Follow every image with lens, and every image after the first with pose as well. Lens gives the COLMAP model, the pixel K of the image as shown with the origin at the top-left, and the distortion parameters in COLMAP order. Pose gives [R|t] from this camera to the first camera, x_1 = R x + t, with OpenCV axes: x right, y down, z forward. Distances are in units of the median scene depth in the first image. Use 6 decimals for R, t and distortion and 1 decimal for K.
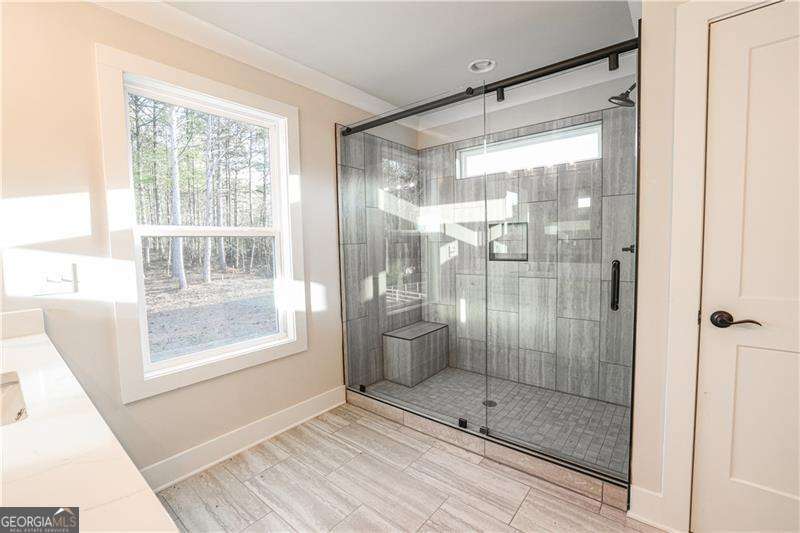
lens RADIAL K [[348.6, 0, 397.0], [0, 348.6, 265.8], [0, 0, 1]] dist [-0.020419, 0.005087]
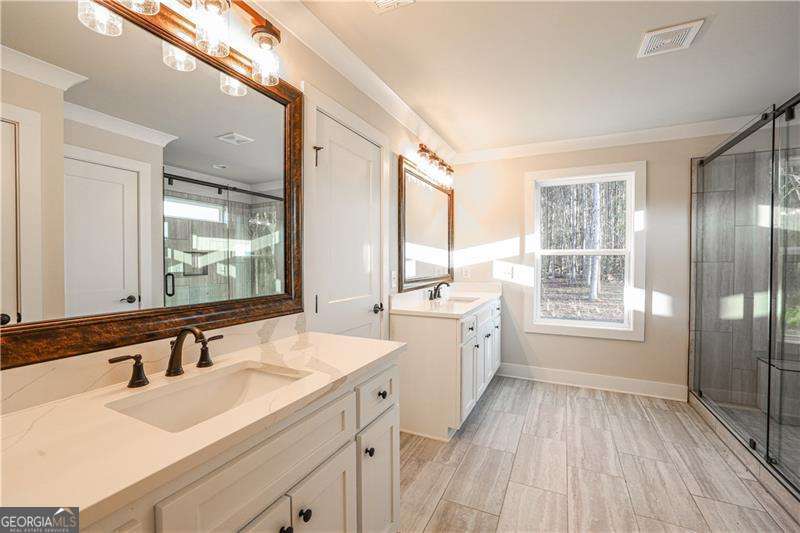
lens RADIAL K [[348.6, 0, 403.1], [0, 348.6, 263.3], [0, 0, 1]] dist [-0.020419, 0.005087]
pose [[0.245289, 0.031083, -0.968952, 0.732201], [-0.068282, 0.997558, 0.014716, -0.009424], [0.967042, 0.062552, 0.246812, -0.204748]]
